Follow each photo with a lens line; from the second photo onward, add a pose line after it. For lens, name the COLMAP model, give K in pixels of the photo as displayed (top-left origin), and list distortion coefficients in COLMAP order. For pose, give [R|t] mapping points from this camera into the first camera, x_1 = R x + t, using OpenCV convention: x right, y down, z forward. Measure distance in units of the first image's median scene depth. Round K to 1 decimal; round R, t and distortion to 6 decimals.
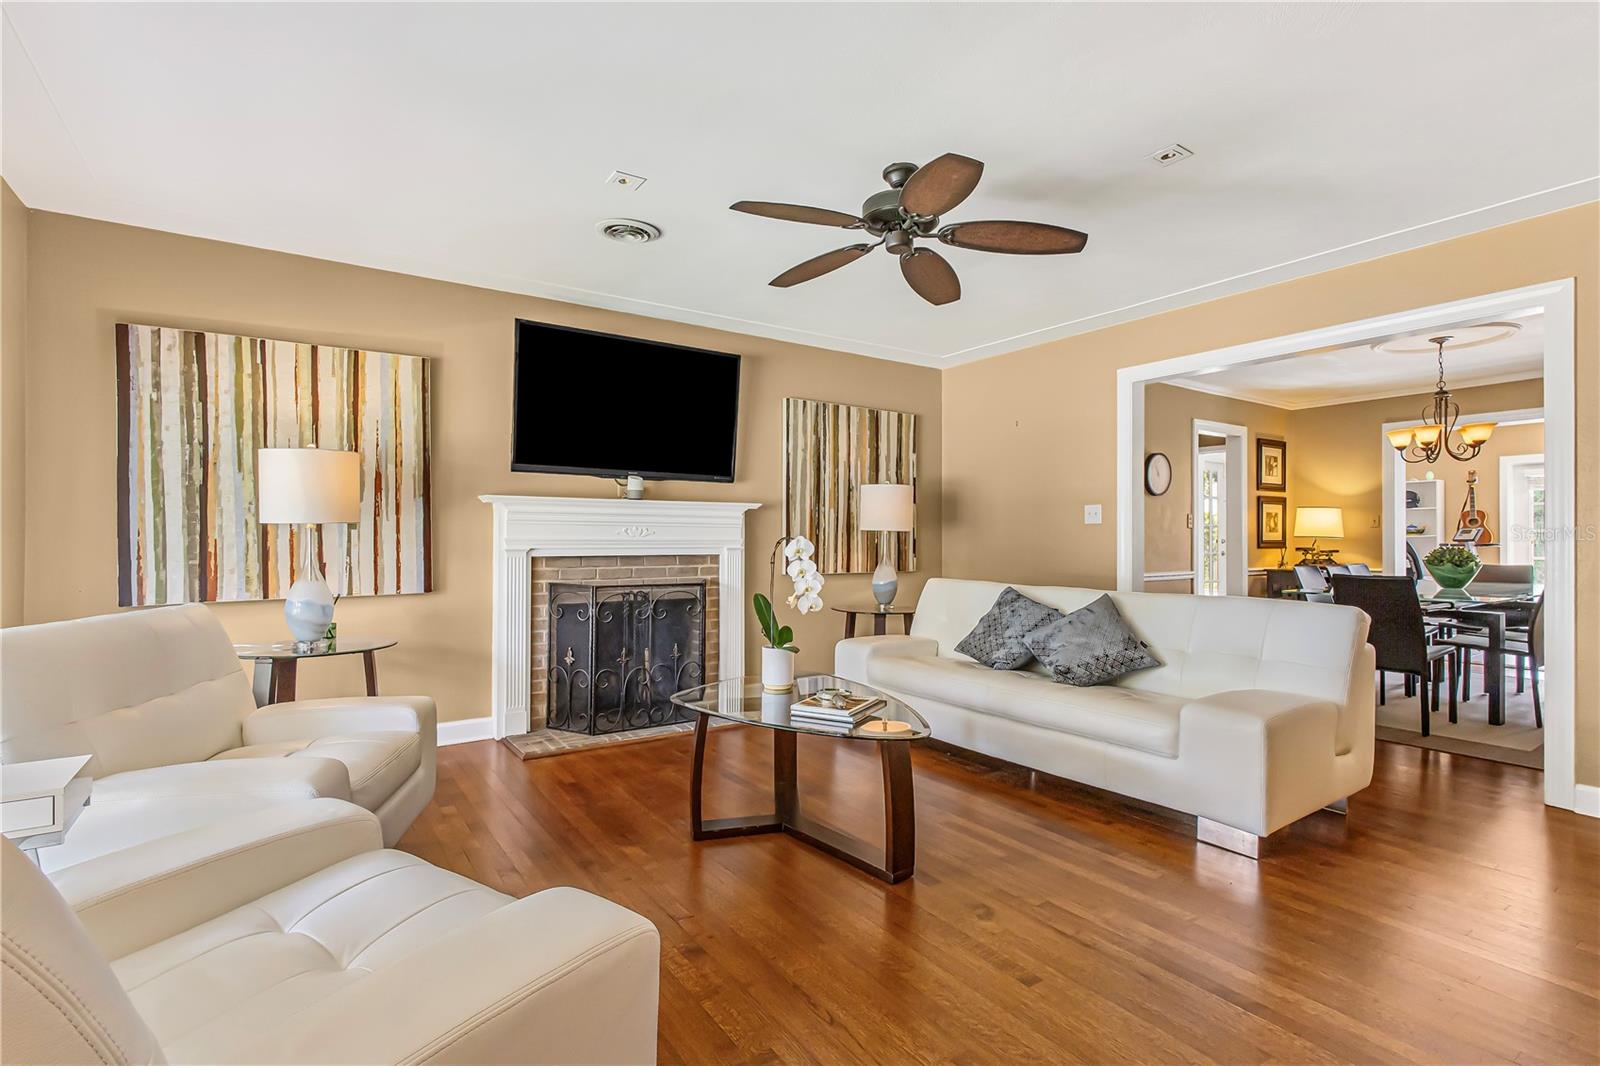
lens RADIAL K [[749.5, 0, 759.0], [0, 749.5, 542.3], [0, 0, 1]] dist [-0.002633, 0.003959]
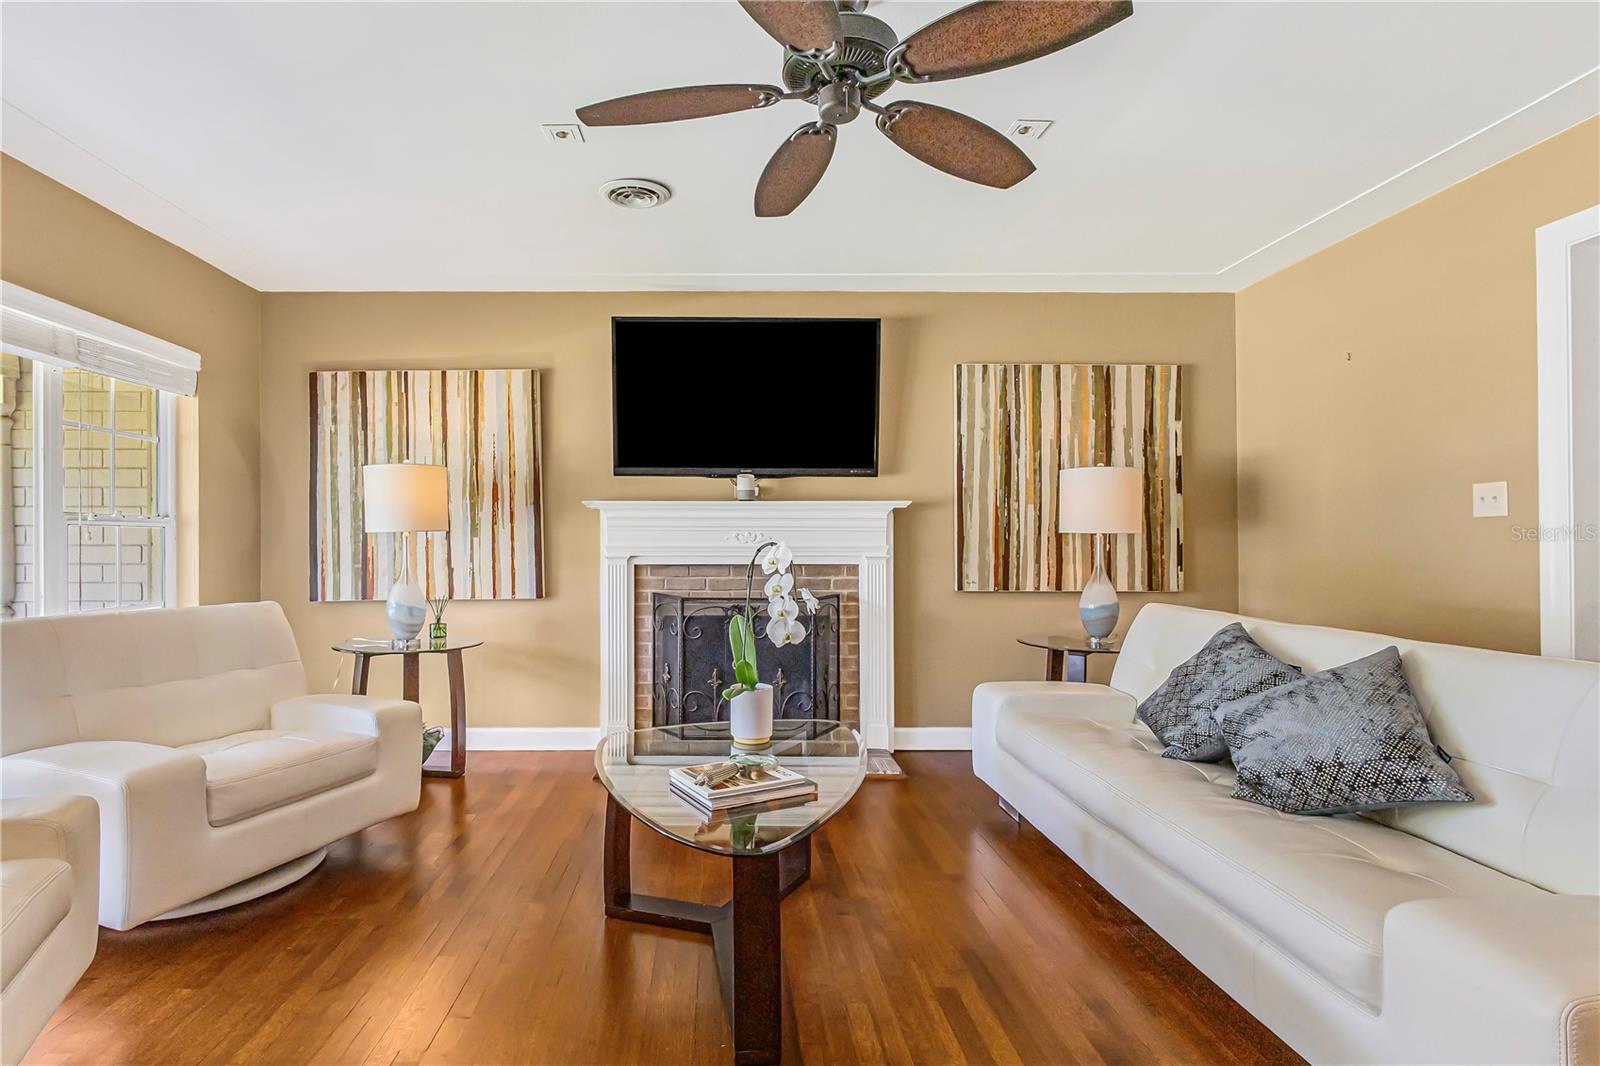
lens RADIAL K [[749.5, 0, 798.6], [0, 749.5, 541.1], [0, 0, 1]] dist [-0.002633, 0.003959]
pose [[0.841345, -0.005549, -0.540470, 0.393448], [-0.000675, 0.999936, -0.011318, 0.000123], [0.540498, 0.009887, 0.841287, 0.317930]]
